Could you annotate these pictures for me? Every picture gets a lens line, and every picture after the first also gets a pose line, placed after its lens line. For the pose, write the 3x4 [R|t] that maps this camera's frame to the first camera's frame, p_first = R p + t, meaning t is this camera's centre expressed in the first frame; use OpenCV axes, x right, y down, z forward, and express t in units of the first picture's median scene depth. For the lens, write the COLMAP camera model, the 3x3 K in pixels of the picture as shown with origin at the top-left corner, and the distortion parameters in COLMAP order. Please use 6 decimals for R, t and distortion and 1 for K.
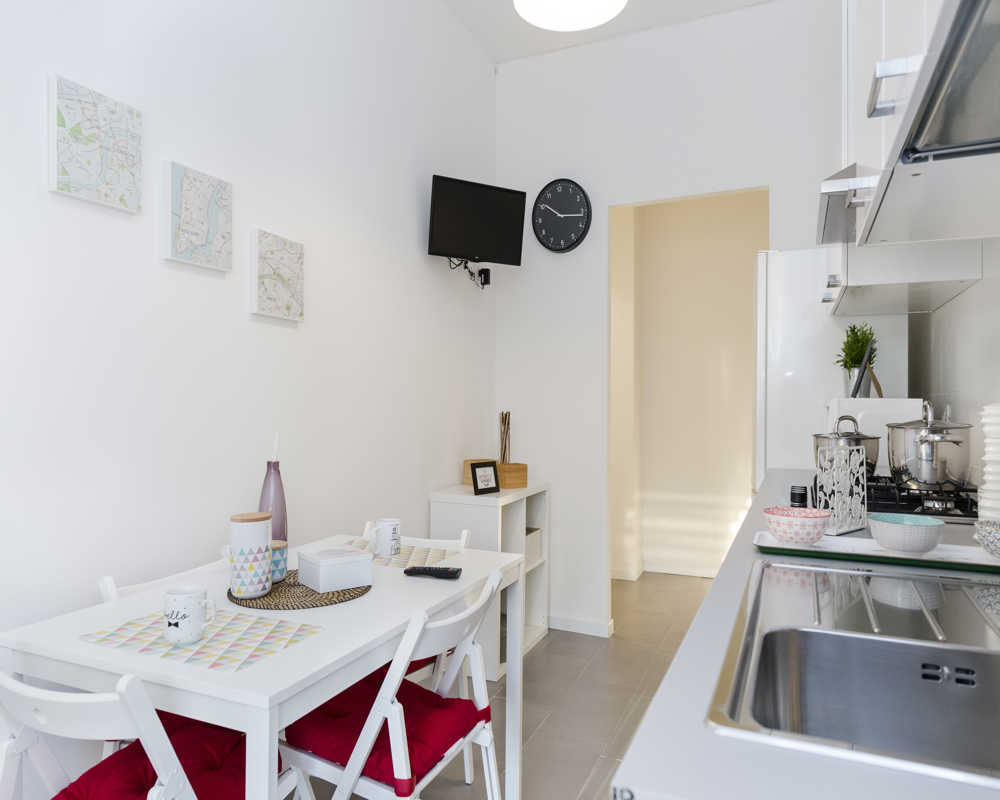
lens RADIAL K [[675.2, 0, 500.0], [0, 675.2, 400.0], [0, 0, 1]] dist [0.003354, 0.001566]
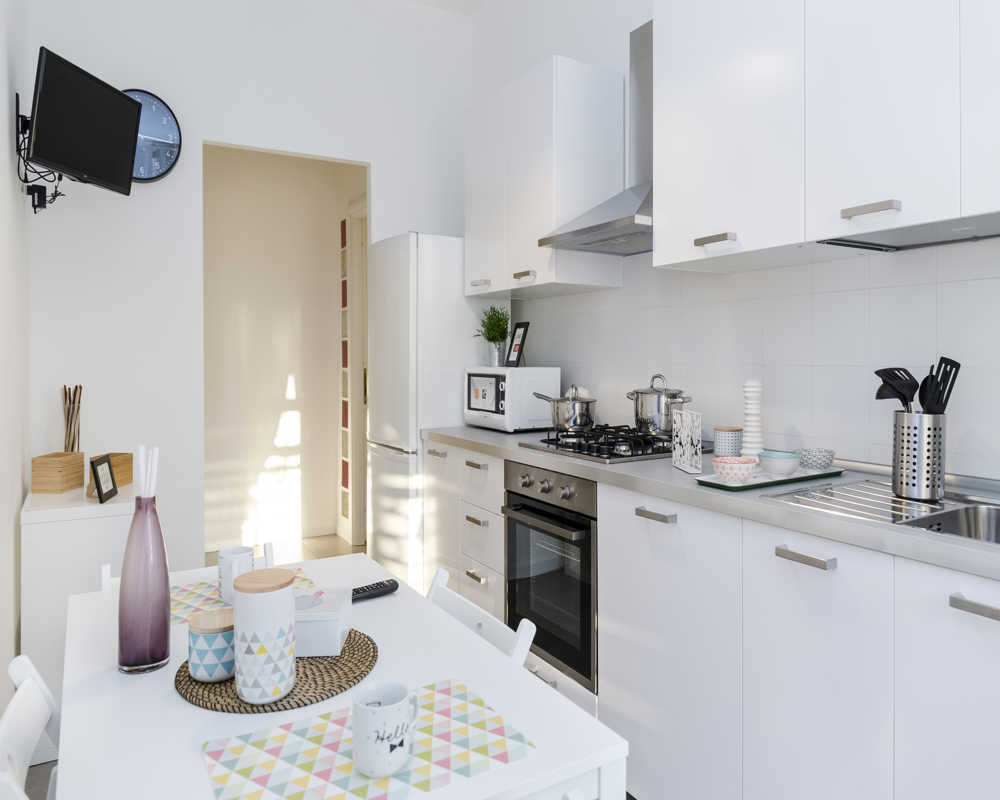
lens RADIAL K [[705.1, 0, 500.3], [0, 705.1, 349.9], [0, 0, 1]] dist [-0.001441, -0.000955]
pose [[0.565516, -0.007206, 0.824706, -0.834827], [0.000464, 0.999964, 0.008419, -0.063813], [-0.824737, -0.004378, 0.565499, 0.419170]]
